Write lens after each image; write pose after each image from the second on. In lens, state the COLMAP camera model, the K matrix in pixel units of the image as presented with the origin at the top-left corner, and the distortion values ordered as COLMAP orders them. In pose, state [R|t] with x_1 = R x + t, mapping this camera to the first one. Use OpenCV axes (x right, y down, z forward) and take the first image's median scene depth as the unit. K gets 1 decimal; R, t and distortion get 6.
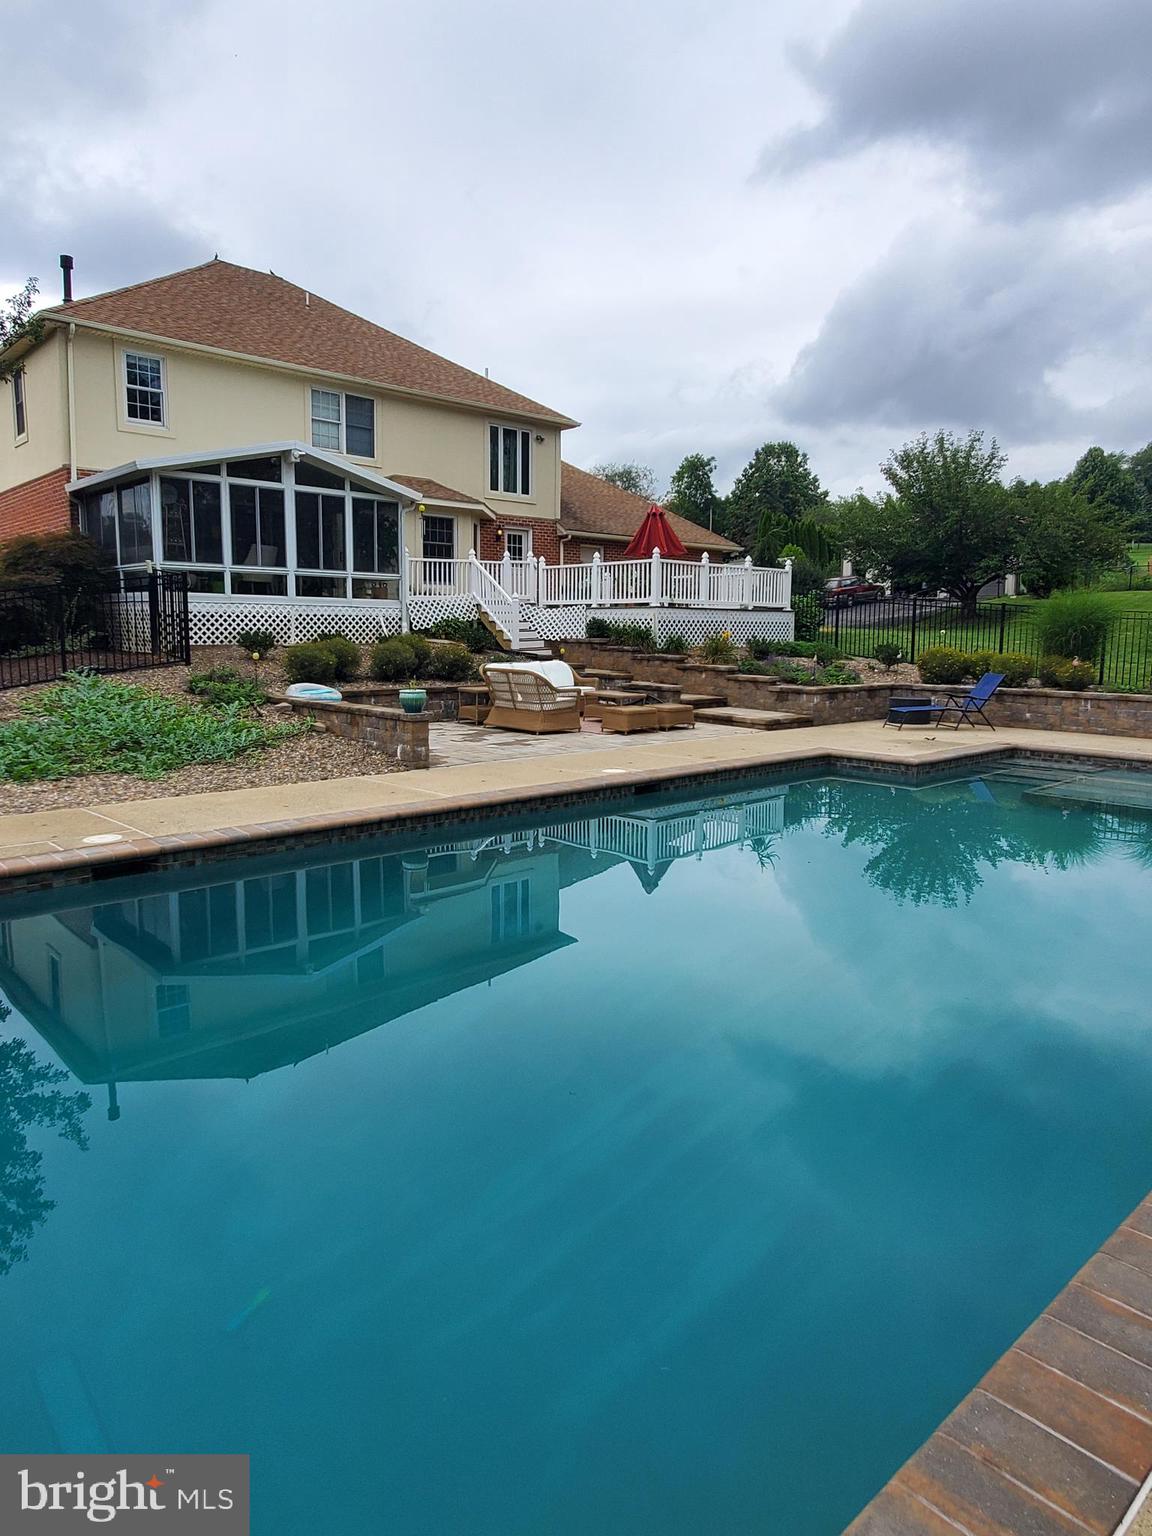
lens RADIAL K [[950.4, 0, 571.5], [0, 950.4, 740.4], [0, 0, 1]] dist [0.013221, -0.016204]
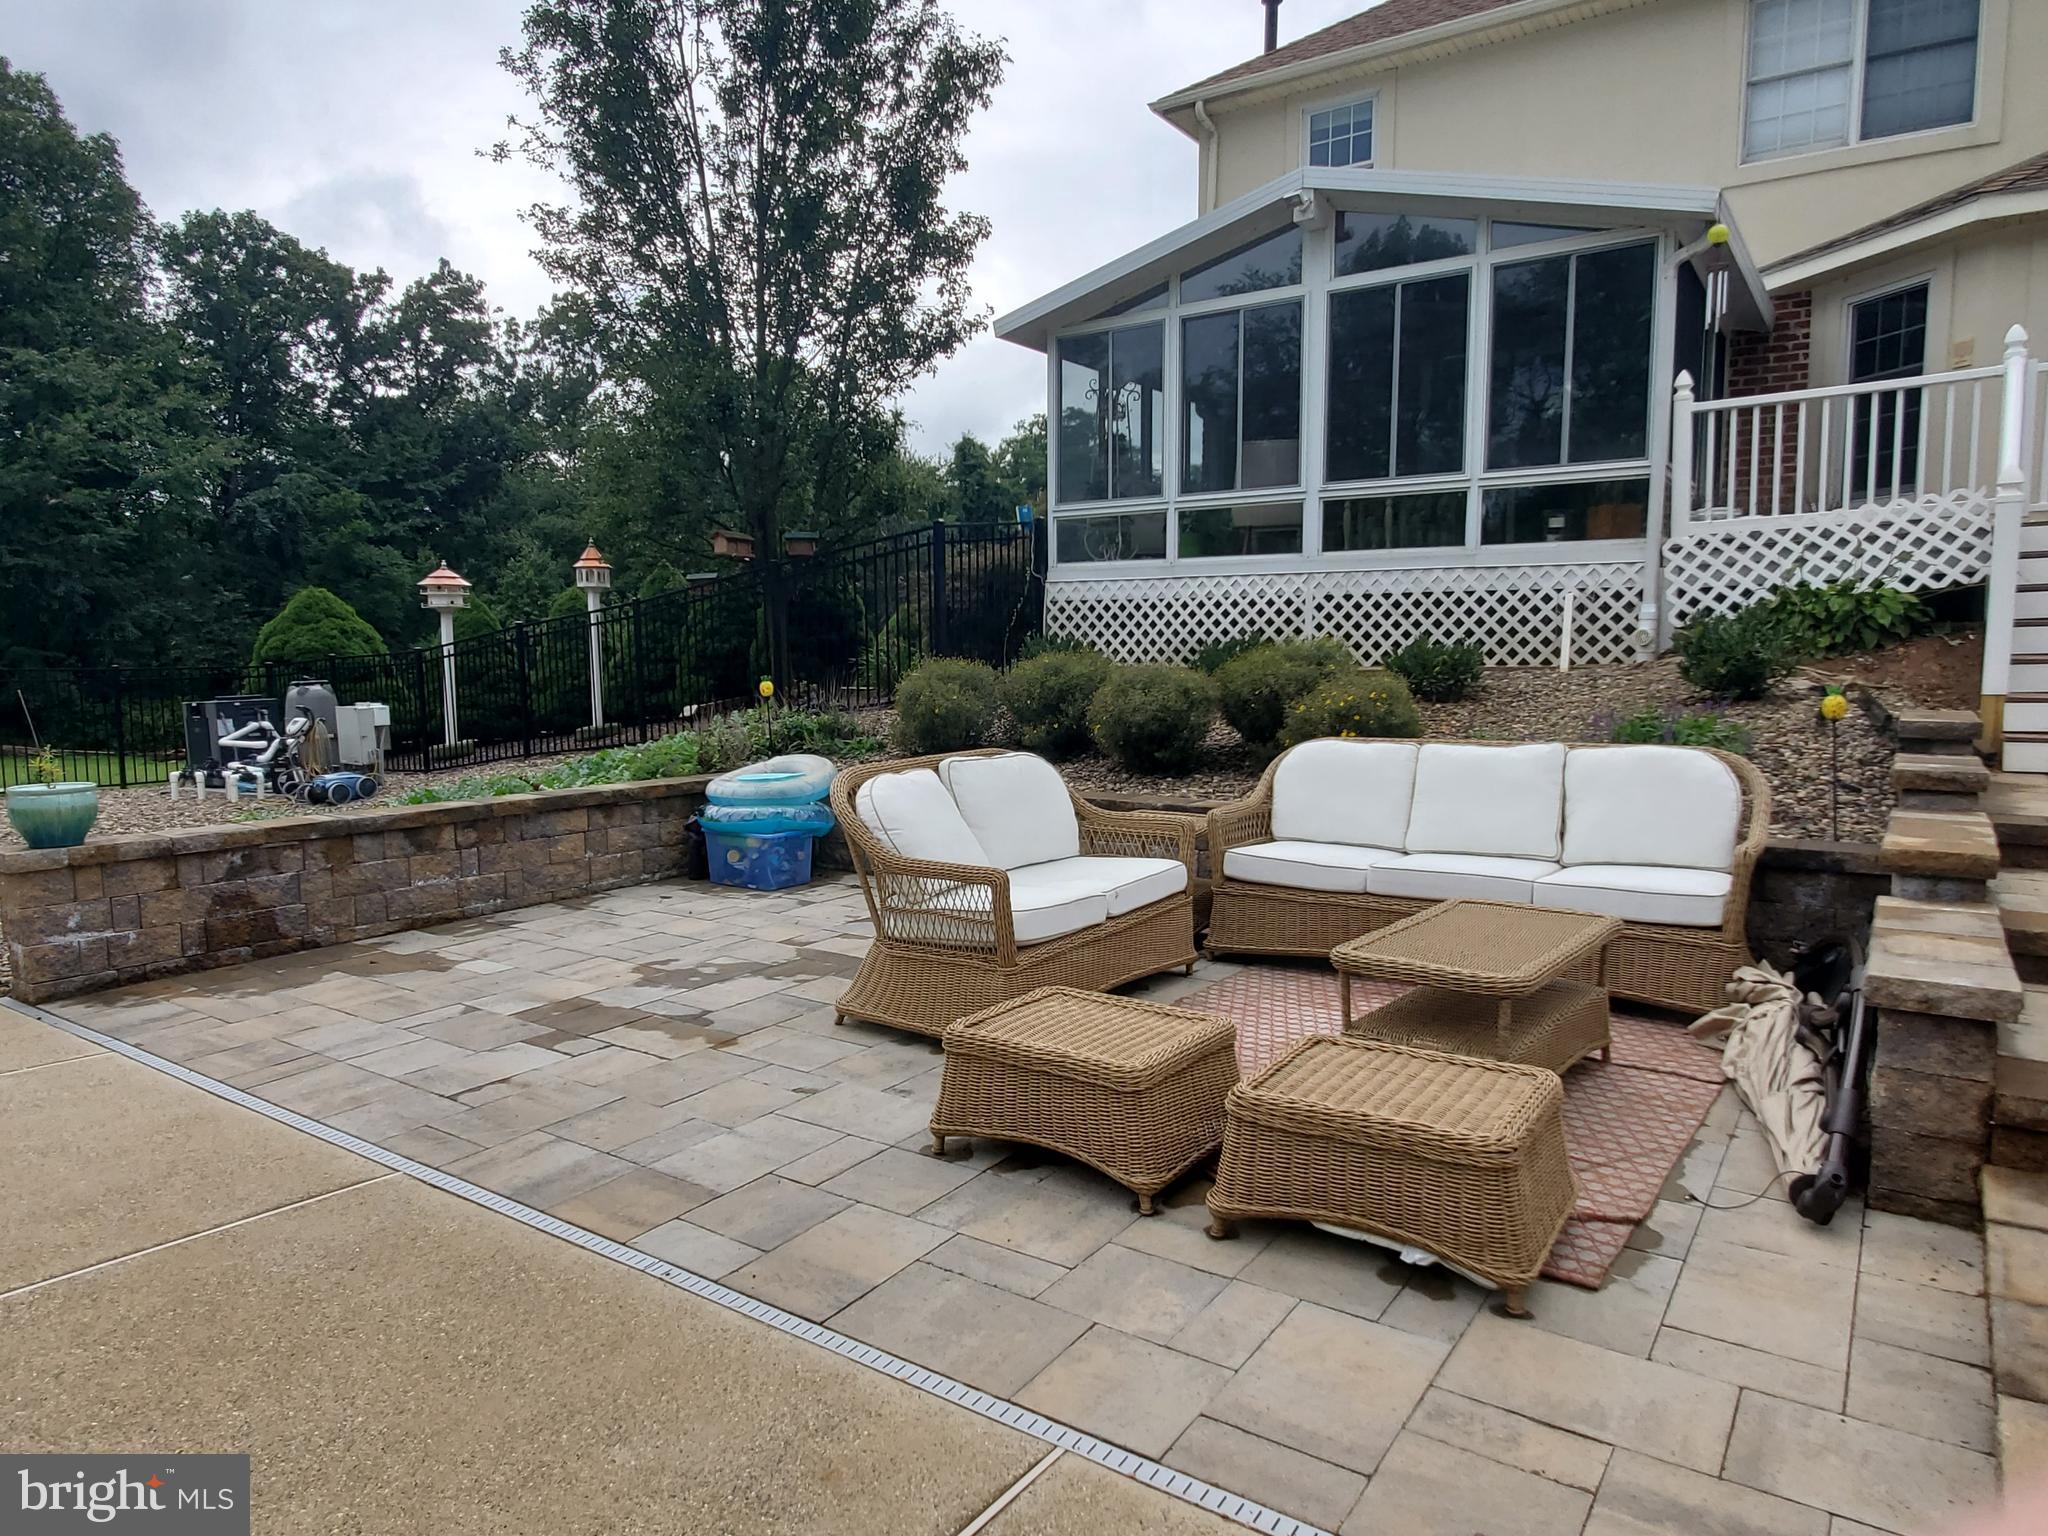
lens RADIAL K [[1266.9, 0, 1007.4], [0, 1266.9, 788.2], [0, 0, 1]] dist [0.006216, -0.007442]
pose [[0.222899, 0.101084, -0.969586, 0.216668], [-0.106049, 0.991221, 0.078960, -0.075416], [0.969056, 0.085224, 0.231662, 0.719060]]
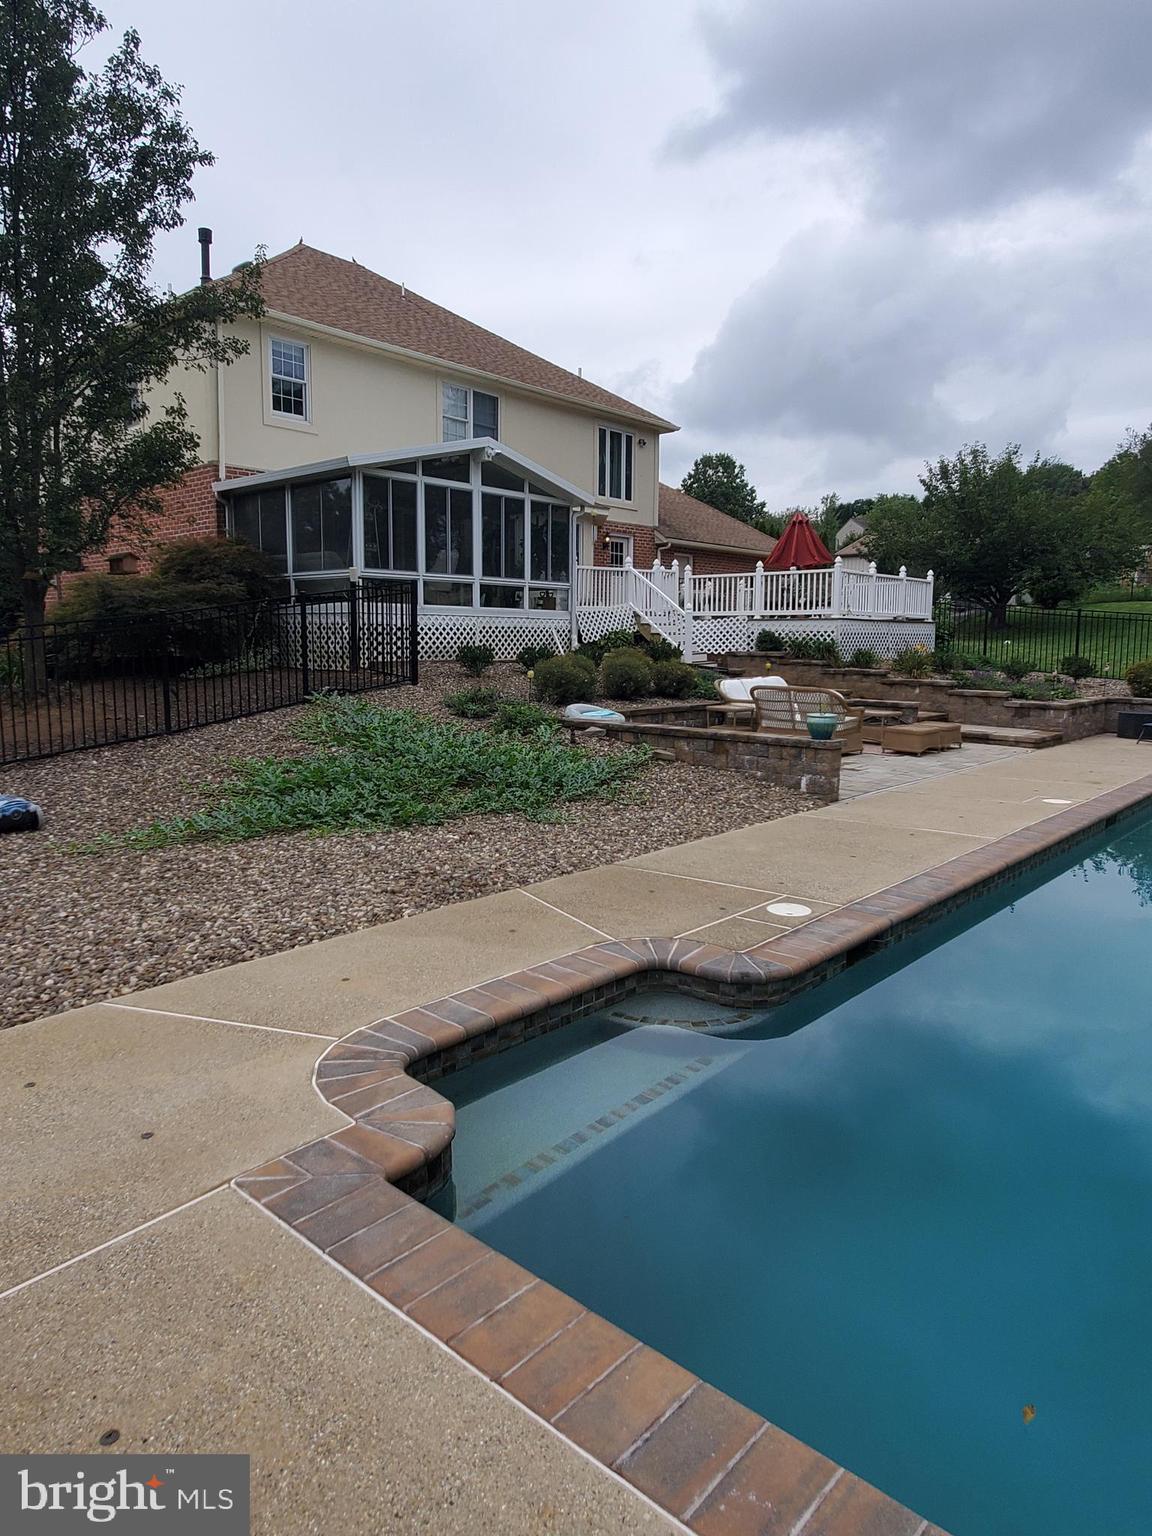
lens RADIAL K [[950.2, 0, 562.5], [0, 950.2, 745.8], [0, 0, 1]] dist [0.006216, -0.007442]
pose [[0.996335, -0.010921, 0.084841, -0.278564], [0.011226, 0.999932, -0.003108, -0.013188], [-0.084801, 0.004049, 0.996390, 0.076656]]
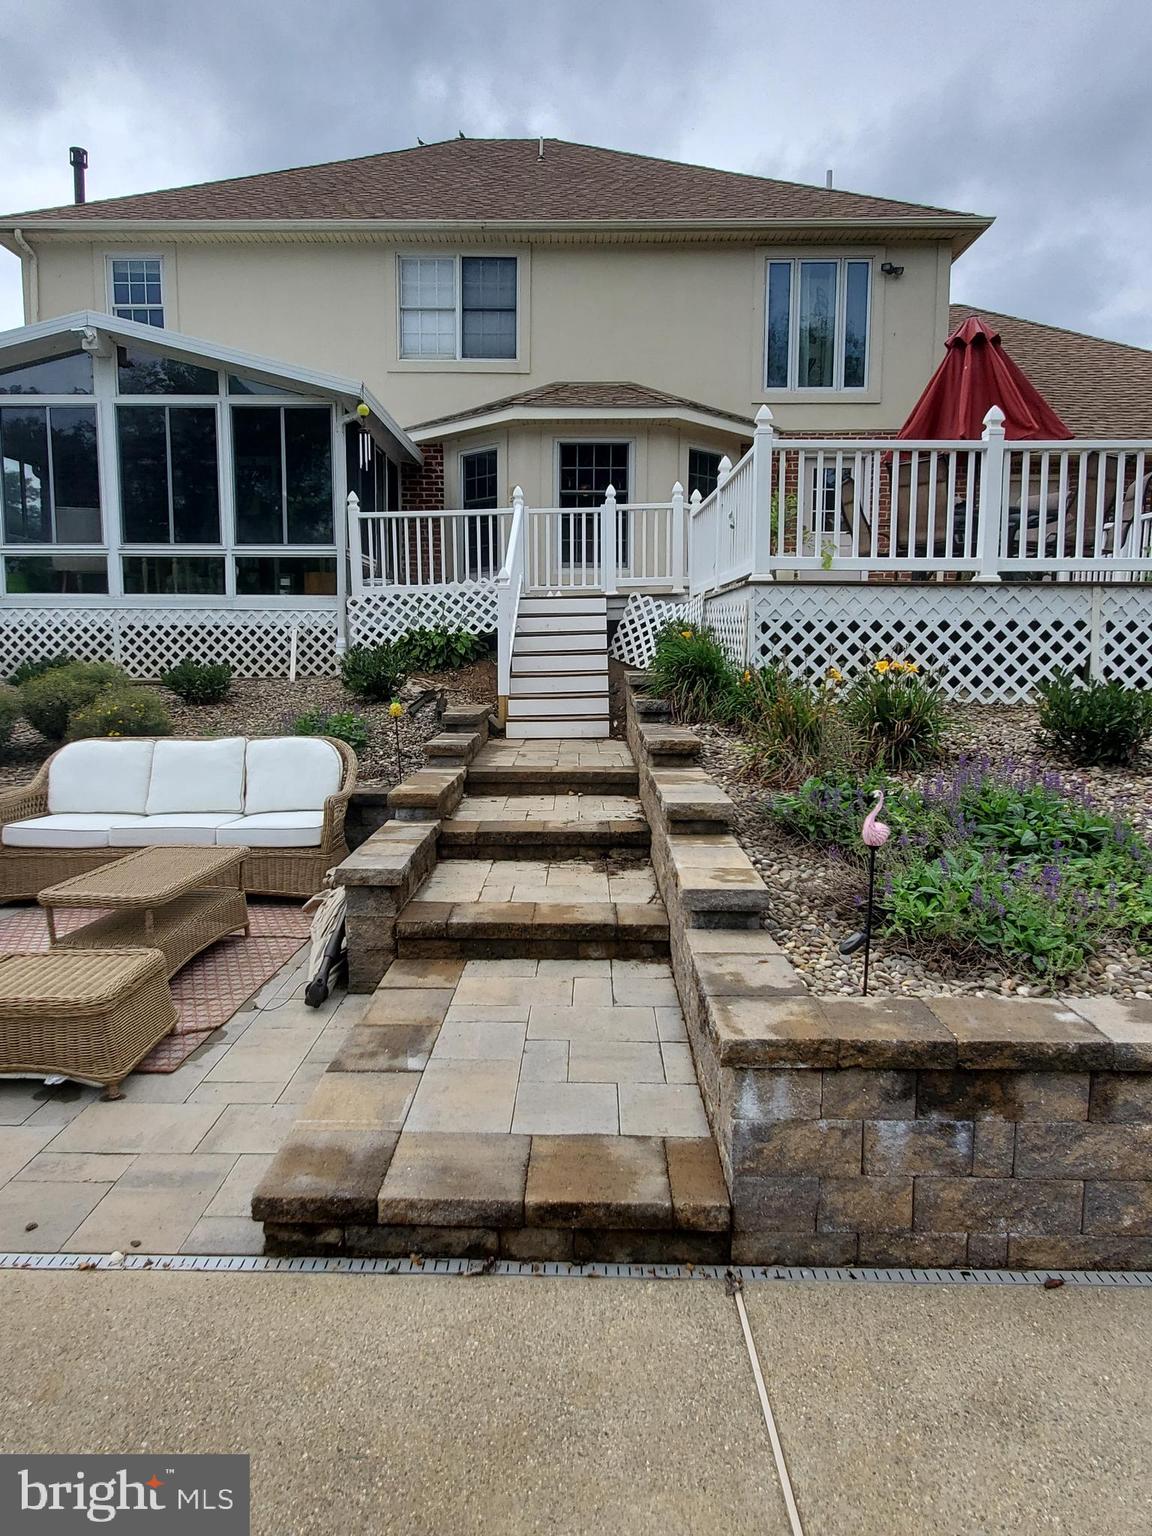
lens RADIAL K [[950.2, 0, 562.5], [0, 950.2, 745.8], [0, 0, 1]] dist [0.006216, -0.007442]
pose [[0.729317, 0.069844, -0.680601, 0.280783], [-0.076467, 0.996864, 0.020359, -0.089146], [0.679889, 0.037195, 0.732371, 0.736700]]
